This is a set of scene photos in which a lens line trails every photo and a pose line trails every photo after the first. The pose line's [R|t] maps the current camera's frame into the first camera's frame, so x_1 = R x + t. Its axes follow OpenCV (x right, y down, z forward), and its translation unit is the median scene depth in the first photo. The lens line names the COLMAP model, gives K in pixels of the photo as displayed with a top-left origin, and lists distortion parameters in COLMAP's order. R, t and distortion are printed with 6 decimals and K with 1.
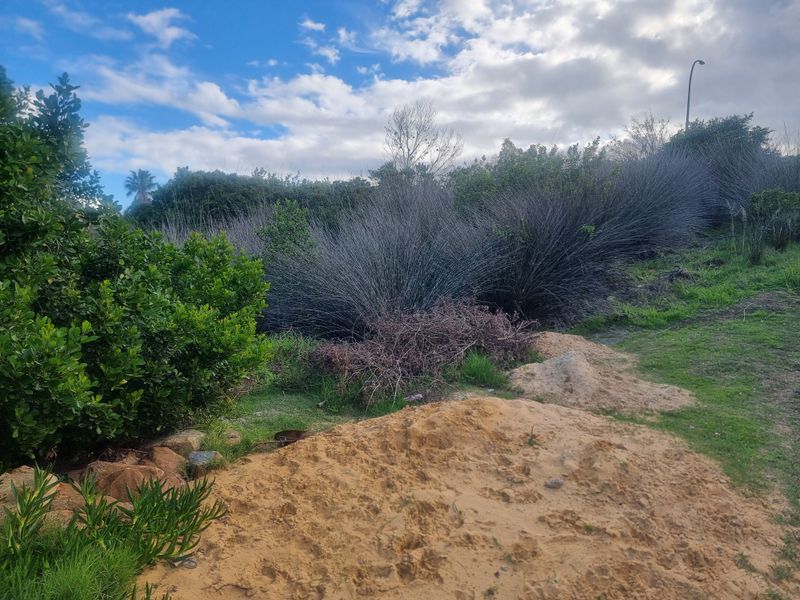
lens RADIAL K [[553.7, 0, 400.0], [0, 553.7, 275.9], [0, 0, 1]] dist [0.059577, -0.048256]
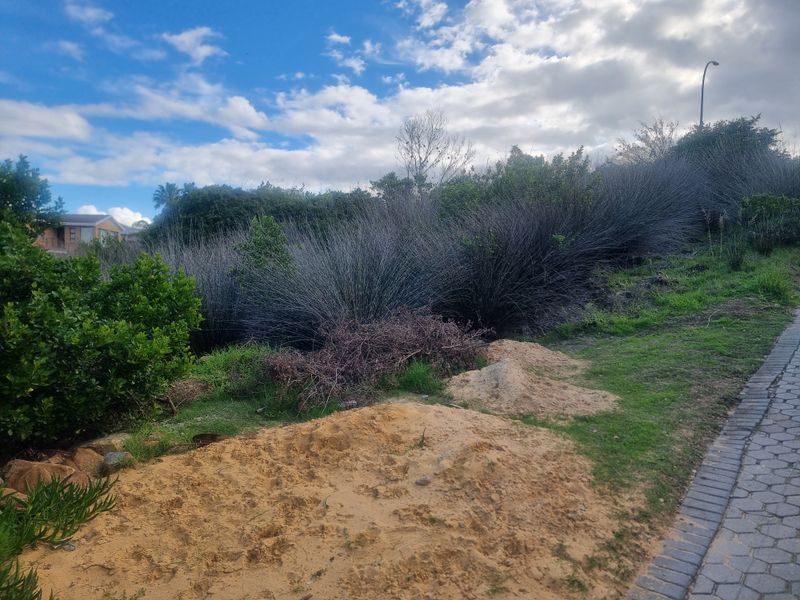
lens RADIAL K [[553.7, 0, 398.4], [0, 553.7, 263.8], [0, 0, 1]] dist [0.059577, -0.048256]
pose [[0.998499, -0.014513, -0.052819, 0.133073], [0.012771, 0.999368, -0.033167, -0.009343], [0.053267, 0.032442, 0.998053, -0.051508]]
